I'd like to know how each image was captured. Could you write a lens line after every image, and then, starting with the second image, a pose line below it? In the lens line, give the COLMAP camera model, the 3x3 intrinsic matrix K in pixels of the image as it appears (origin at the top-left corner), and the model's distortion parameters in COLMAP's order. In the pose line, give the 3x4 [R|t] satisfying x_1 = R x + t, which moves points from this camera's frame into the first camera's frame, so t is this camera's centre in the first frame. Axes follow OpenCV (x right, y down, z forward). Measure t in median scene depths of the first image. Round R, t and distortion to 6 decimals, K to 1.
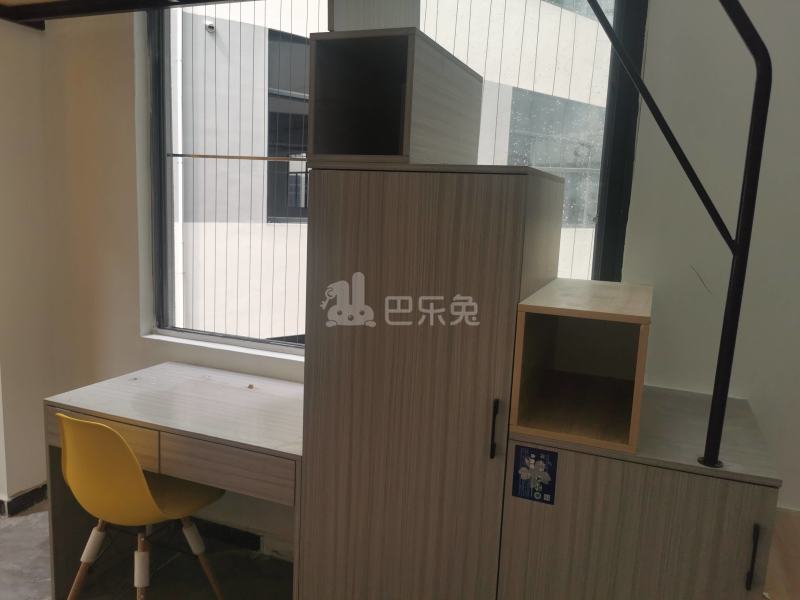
lens RADIAL K [[626.9, 0, 400.0], [0, 626.9, 300.0], [0, 0, 1]] dist [0.028296, -0.002615]
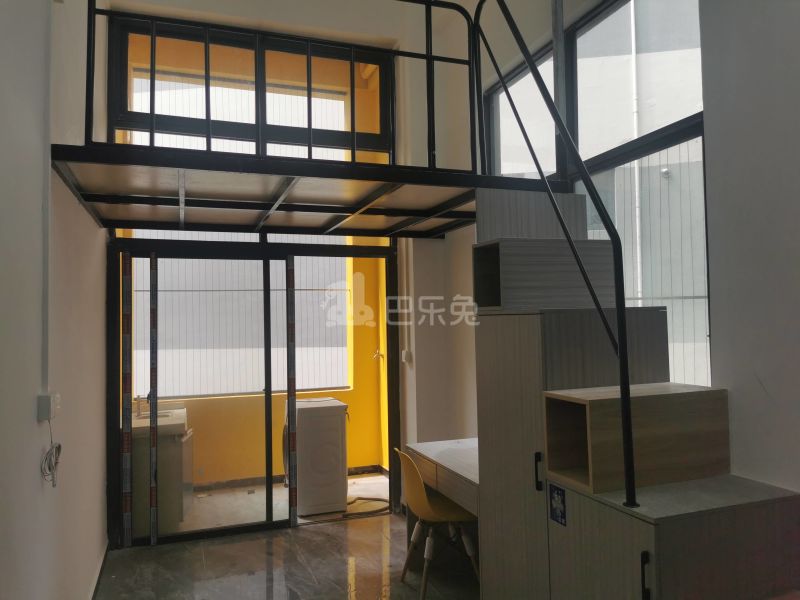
lens RADIAL K [[620.7, 0, 395.9], [0, 620.7, 295.8], [0, 0, 1]] dist [-0.011005, -0.007860]
pose [[0.669574, -0.079947, -0.738431, 1.101250], [-0.067907, 0.983437, -0.168047, 0.055570], [0.739635, 0.162665, 0.653055, -0.364018]]
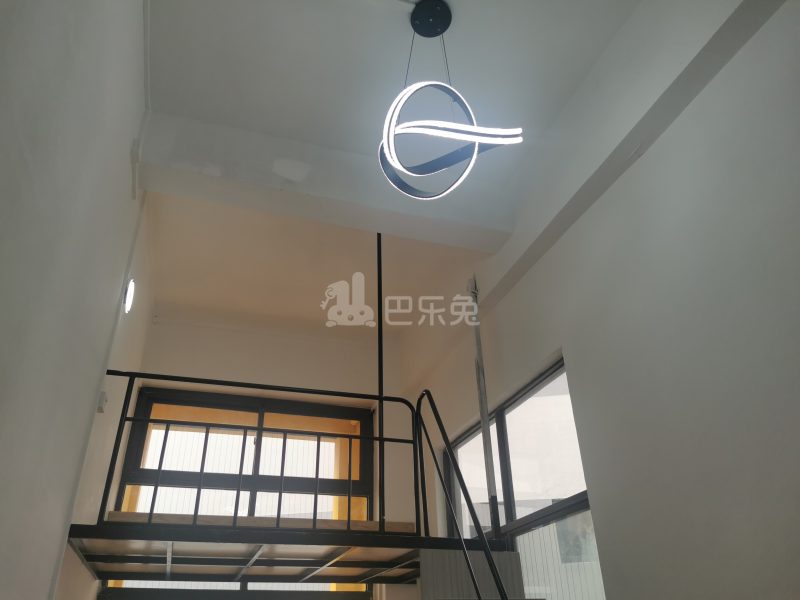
lens RADIAL K [[620.7, 0, 395.9], [0, 620.7, 295.8], [0, 0, 1]] dist [-0.011005, -0.007860]
pose [[0.654134, -0.429570, -0.622558, 2.976751], [-0.069941, 0.785198, -0.615282, 0.052537], [0.753138, 0.446019, 0.483580, -1.015440]]
